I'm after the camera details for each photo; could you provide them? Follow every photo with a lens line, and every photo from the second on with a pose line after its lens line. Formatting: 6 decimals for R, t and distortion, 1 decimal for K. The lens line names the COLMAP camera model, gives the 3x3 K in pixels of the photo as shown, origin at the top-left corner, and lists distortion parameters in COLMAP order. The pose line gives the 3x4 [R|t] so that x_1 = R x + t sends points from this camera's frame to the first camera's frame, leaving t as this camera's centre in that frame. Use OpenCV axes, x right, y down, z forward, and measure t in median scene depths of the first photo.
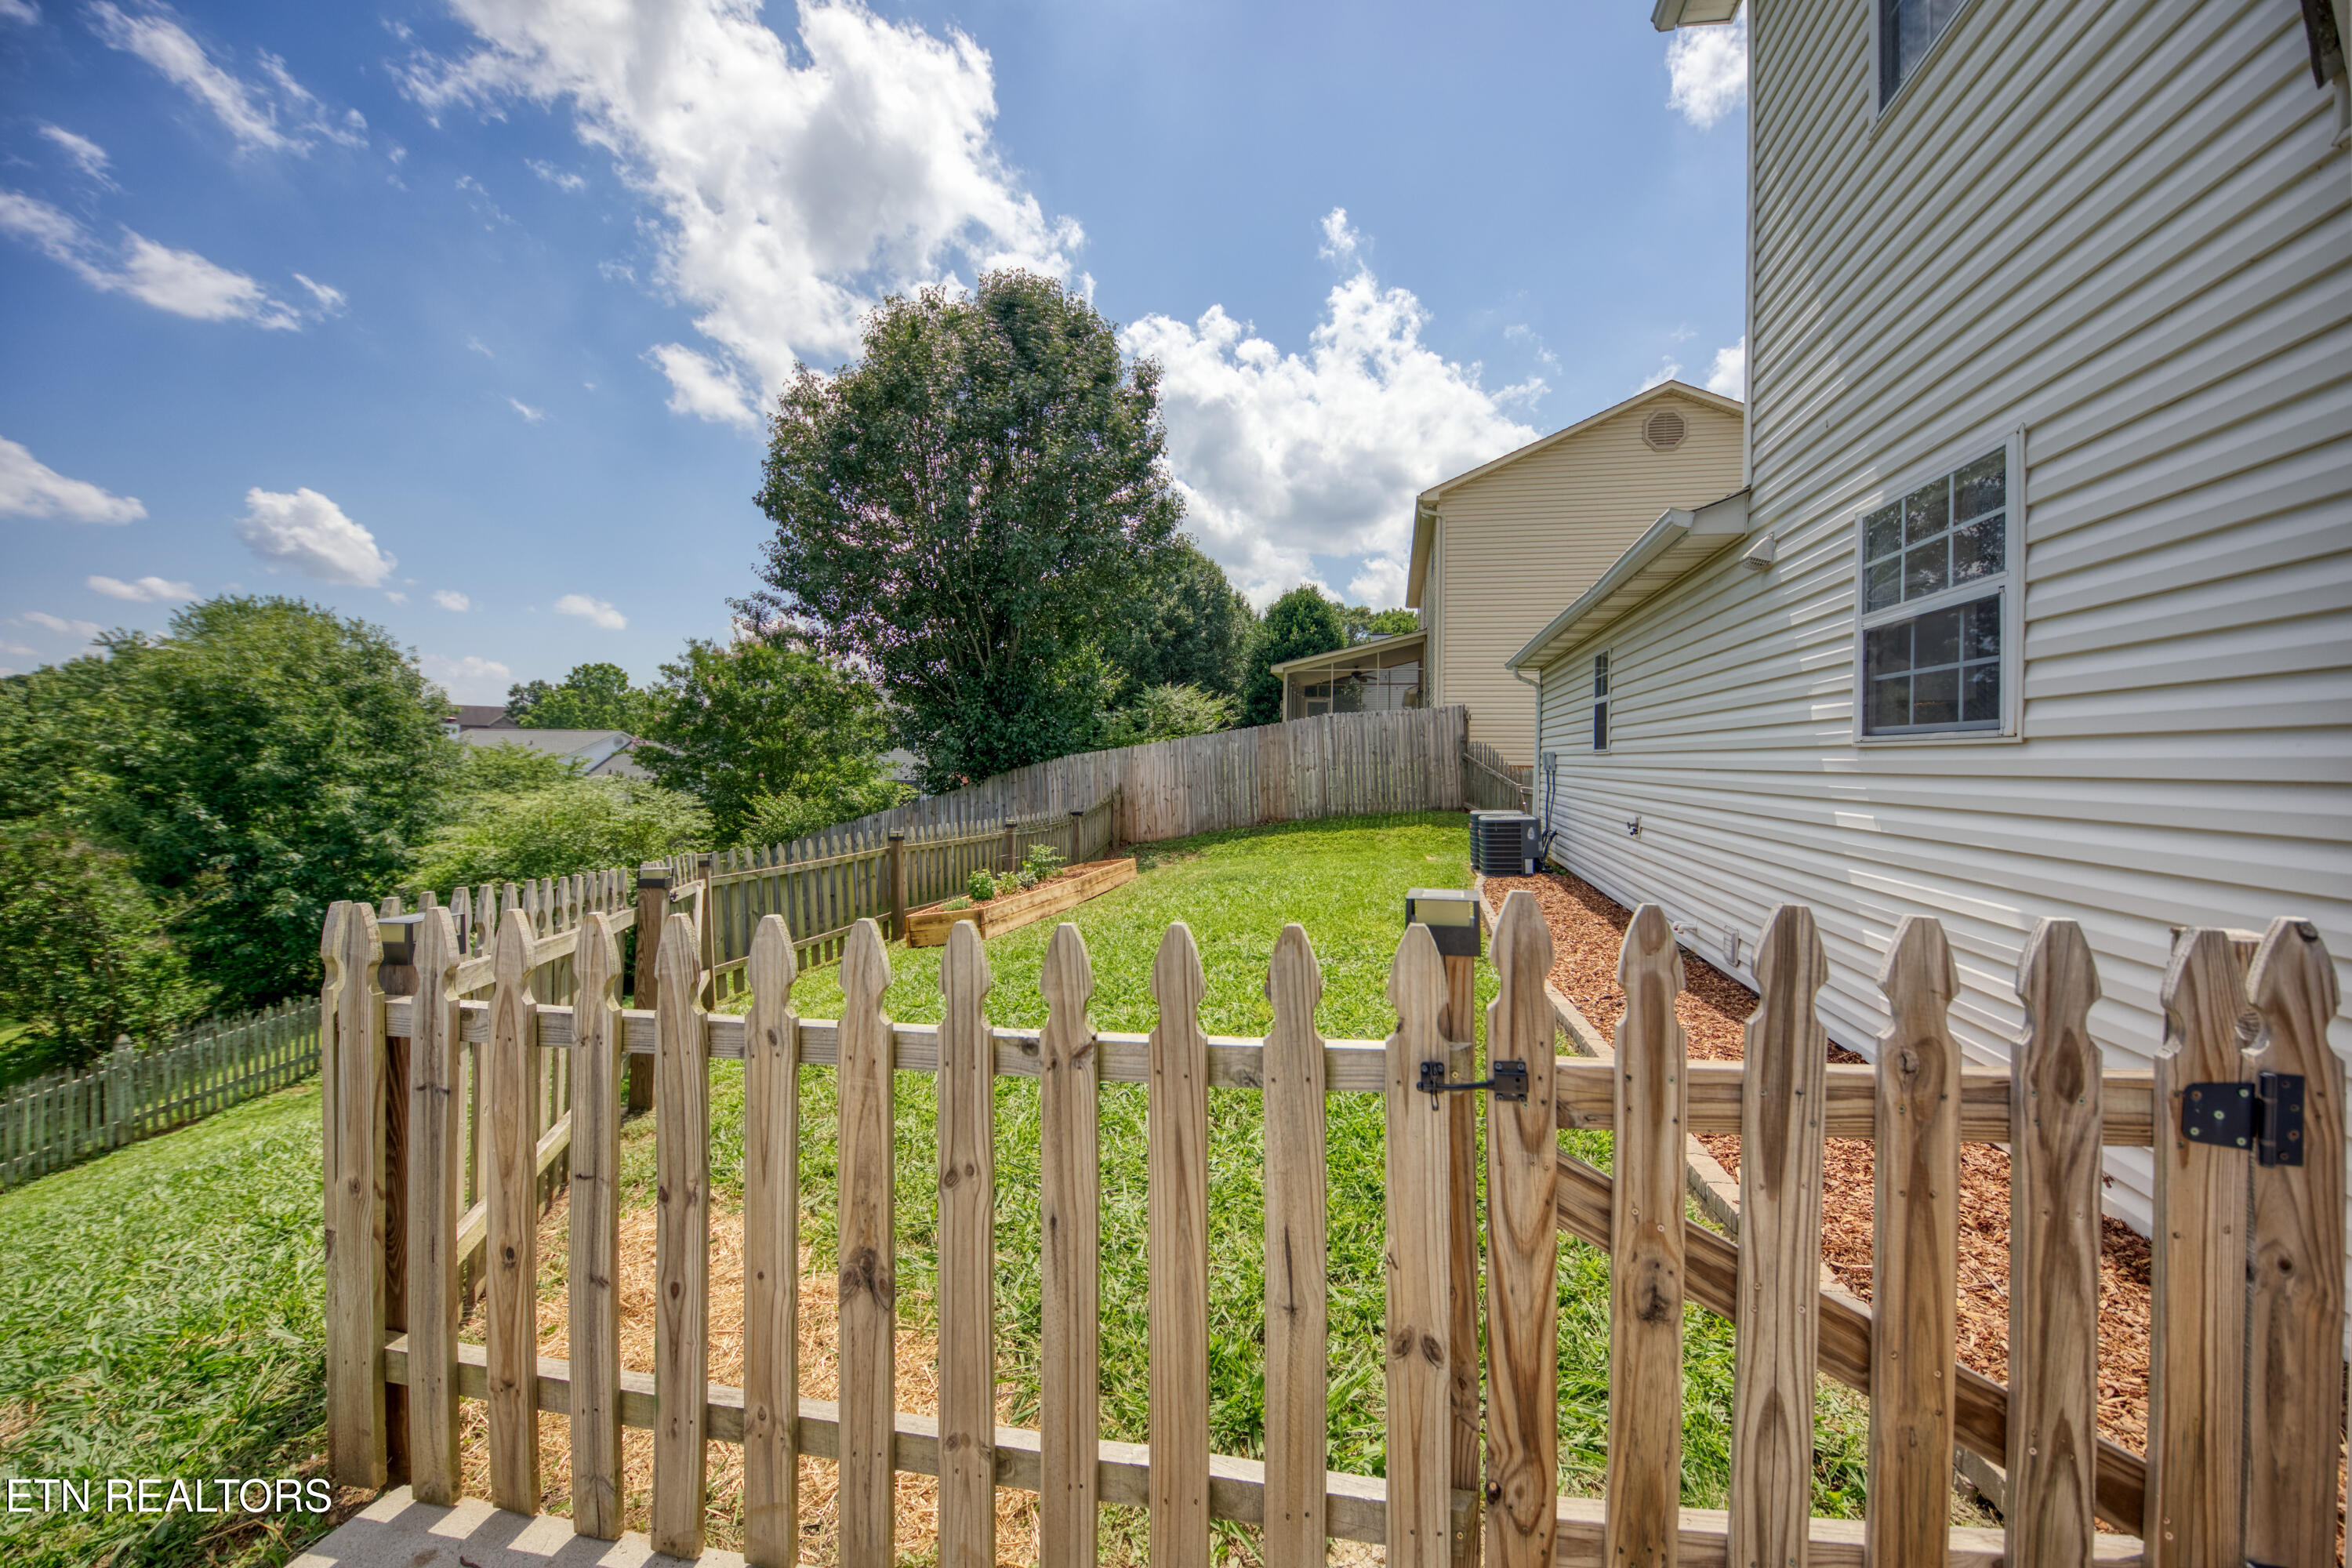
lens RADIAL K [[837.4, 0, 1243.6], [0, 837.4, 756.6], [0, 0, 1]] dist [0.014585, -0.004524]
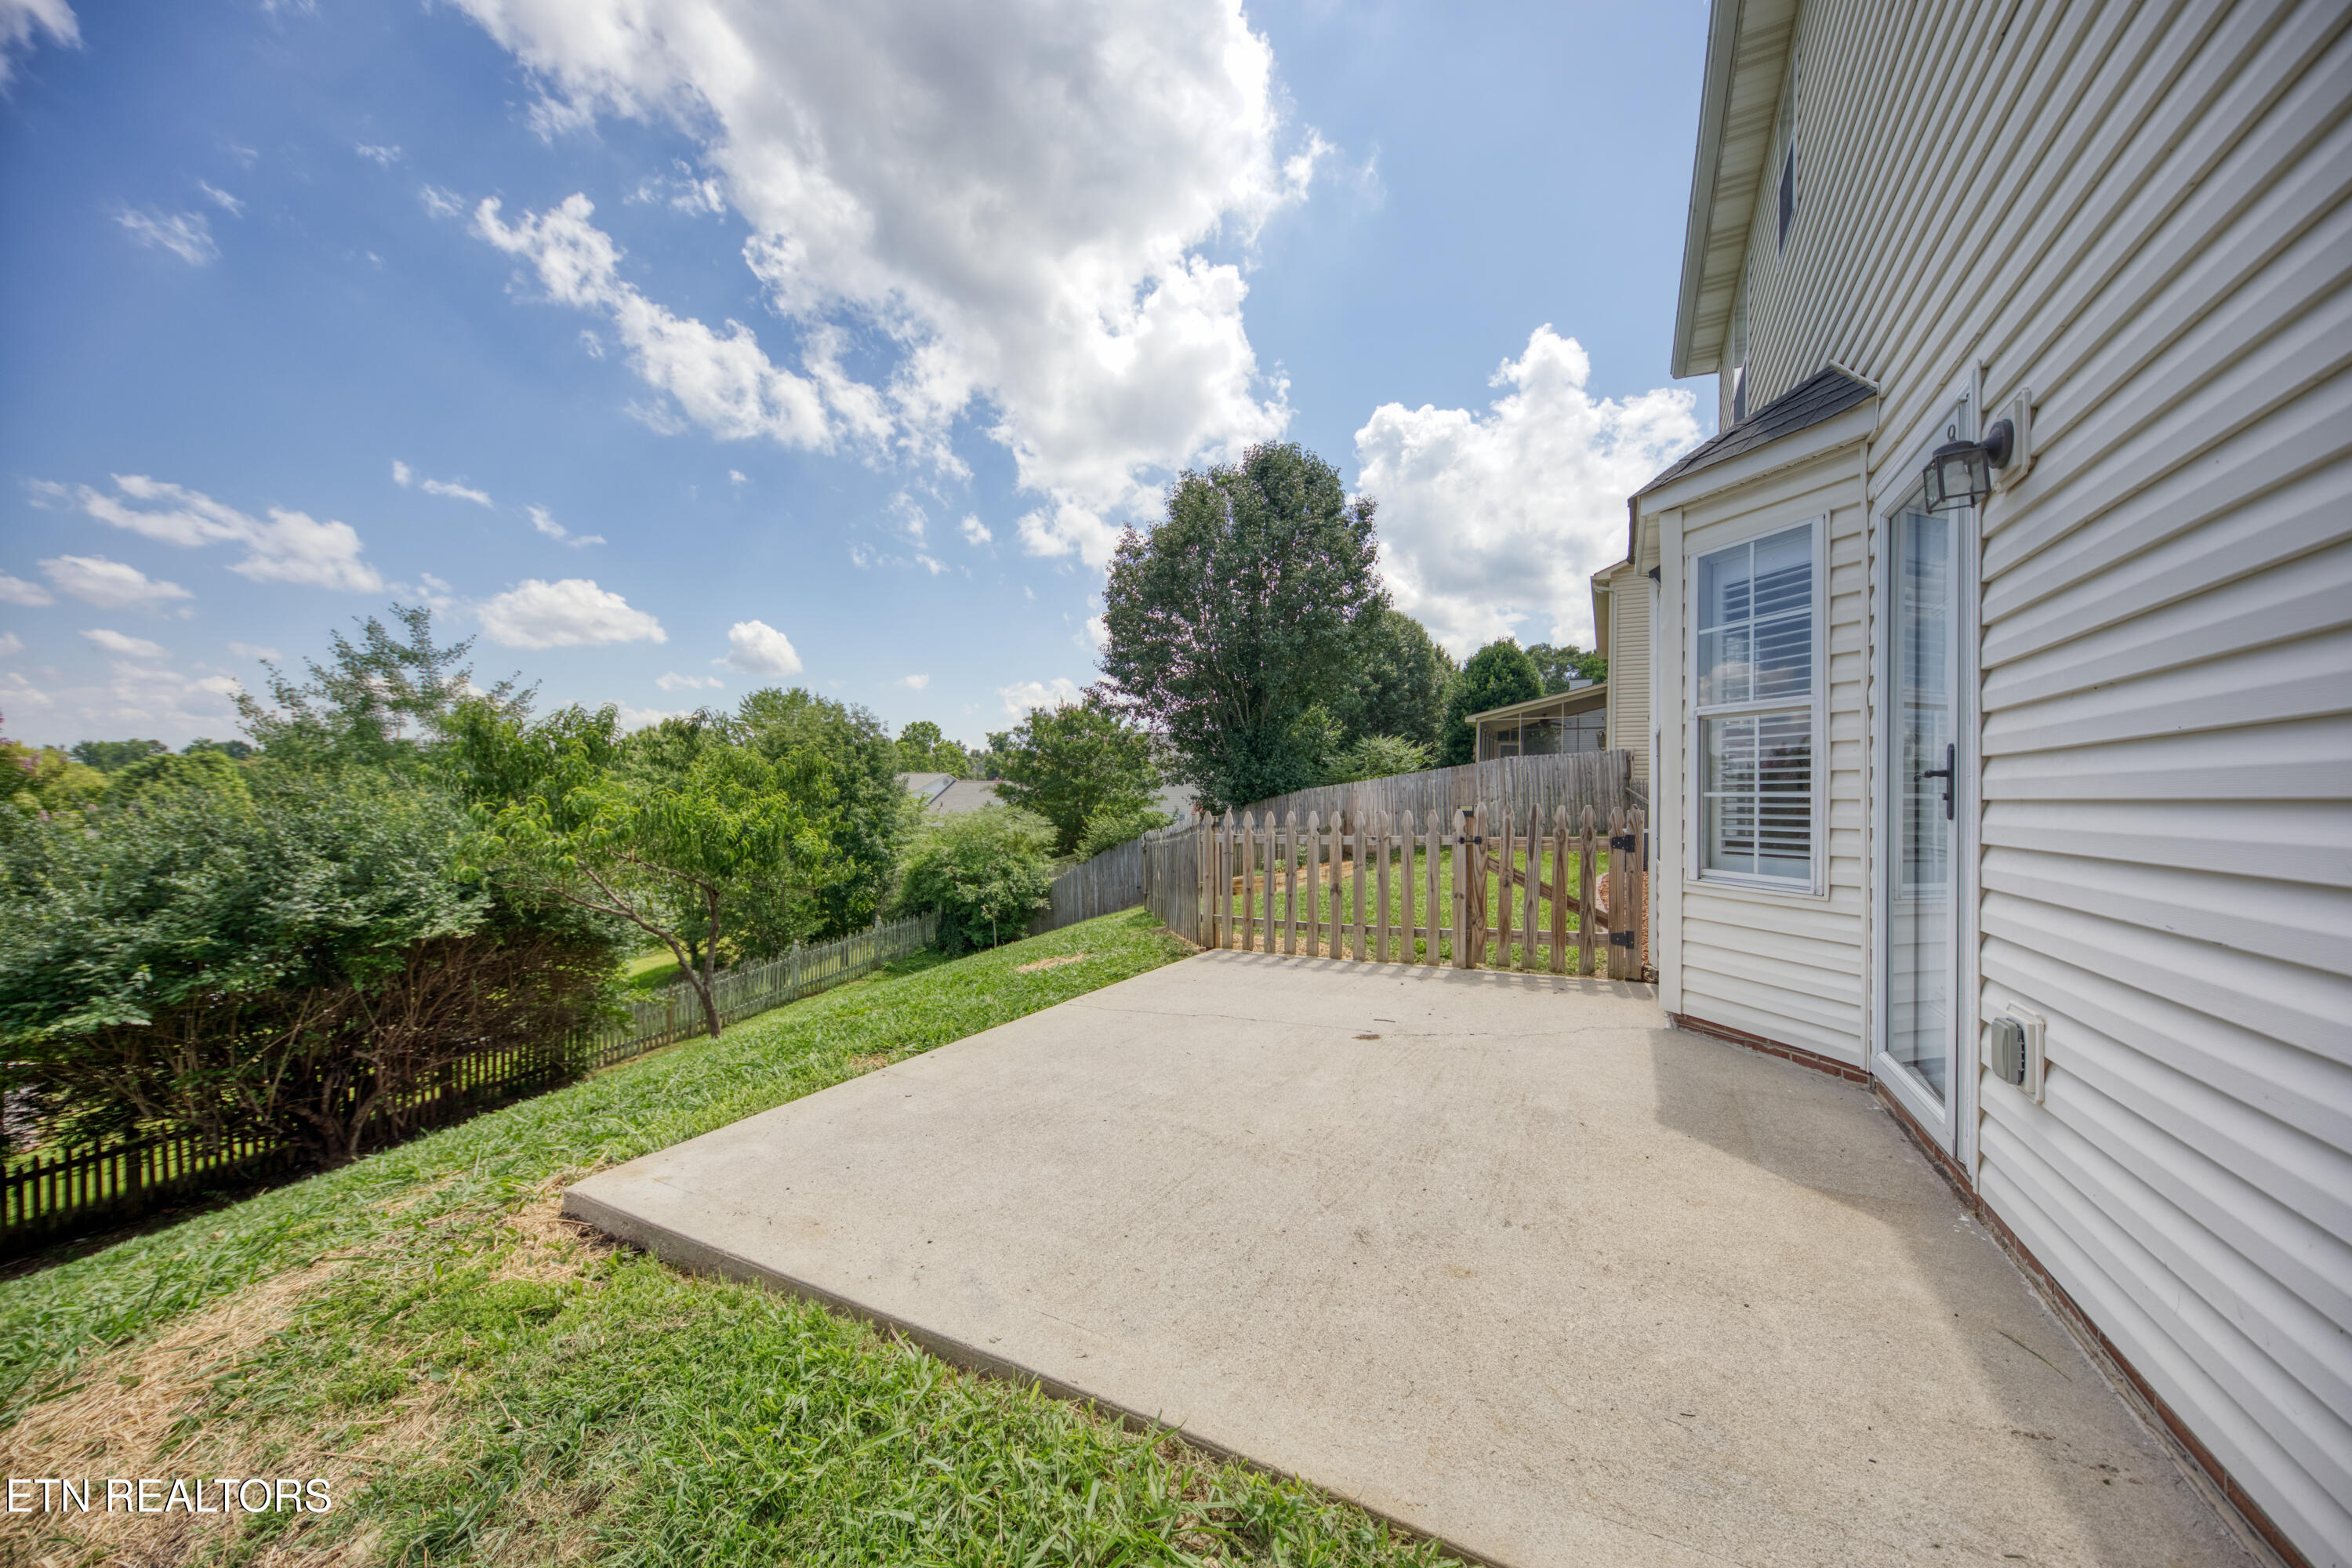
lens RADIAL K [[837.4, 0, 1179.1], [0, 837.4, 783.2], [0, 0, 1]] dist [0.014585, -0.004524]
pose [[0.952036, -0.000638, -0.305984, 0.013393], [-0.004565, 0.999857, -0.016289, 0.012064], [0.305951, 0.016904, 0.951897, -0.365172]]
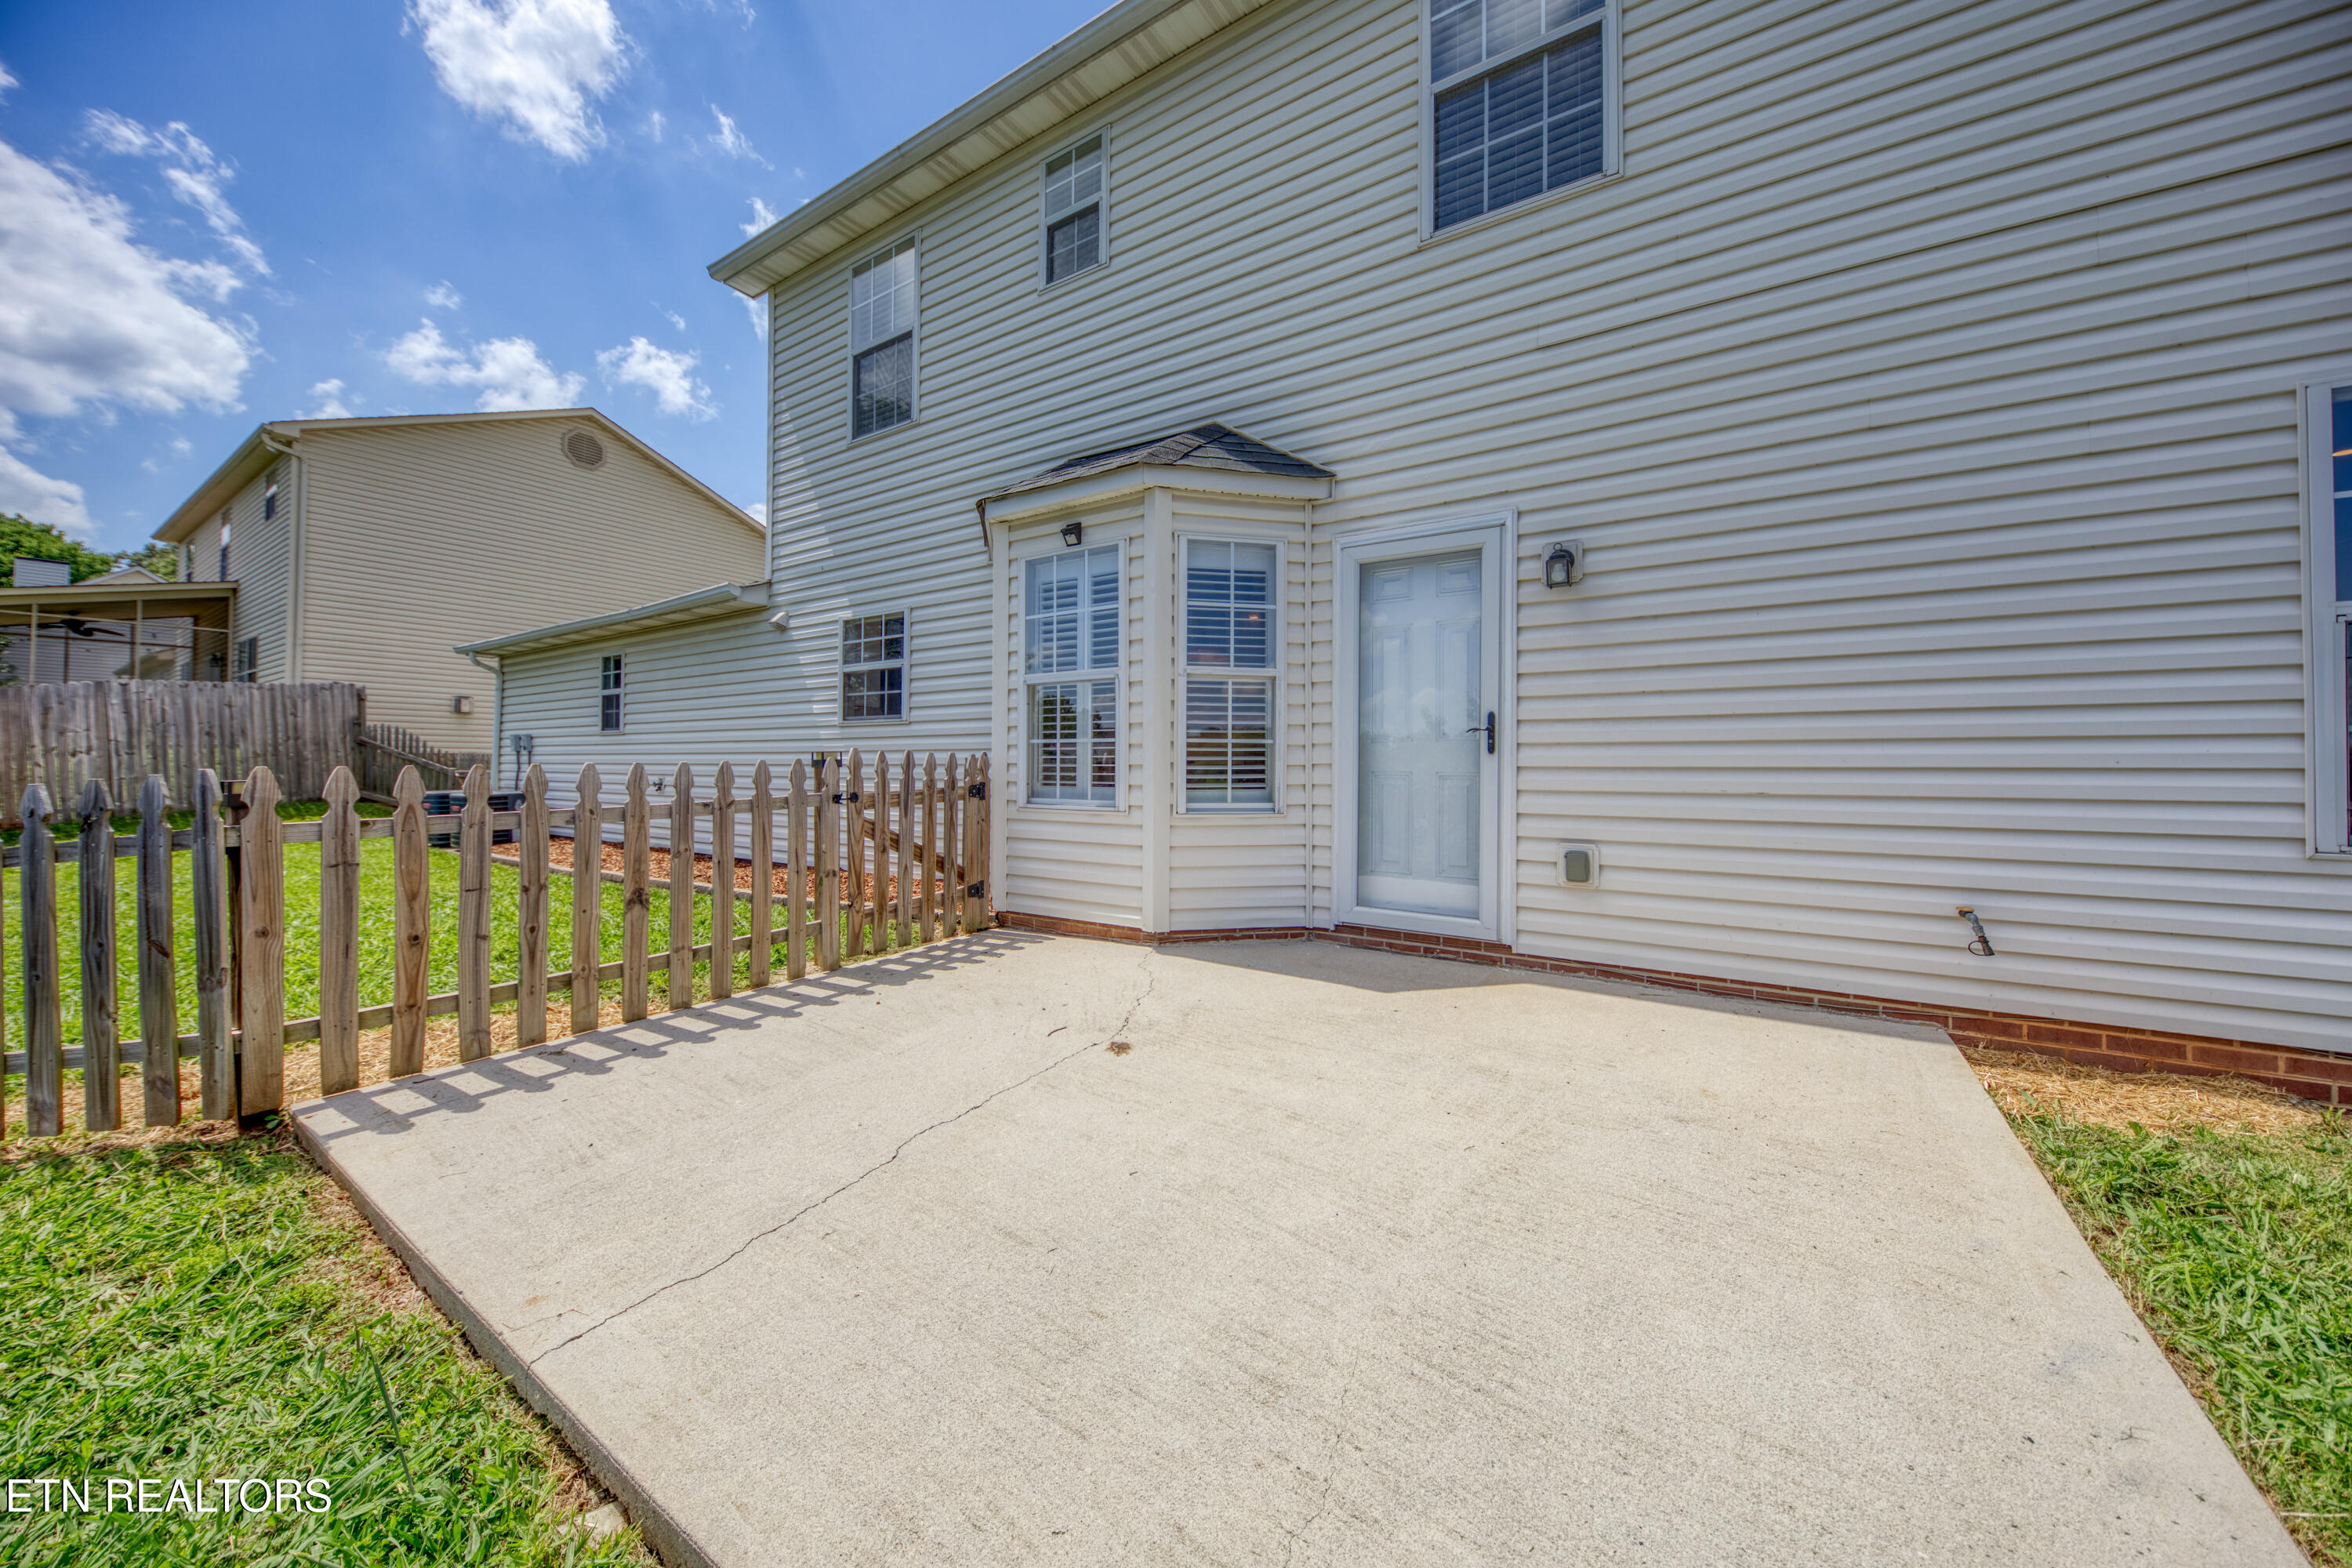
lens RADIAL K [[837.4, 0, 1200.9], [0, 837.4, 750.6], [0, 0, 1]] dist [0.014585, -0.004524]
pose [[0.371098, 0.015020, 0.928472, -0.224544], [-0.001890, 0.999879, -0.015420, 0.020192], [-0.928592, 0.003967, 0.371082, -0.158399]]
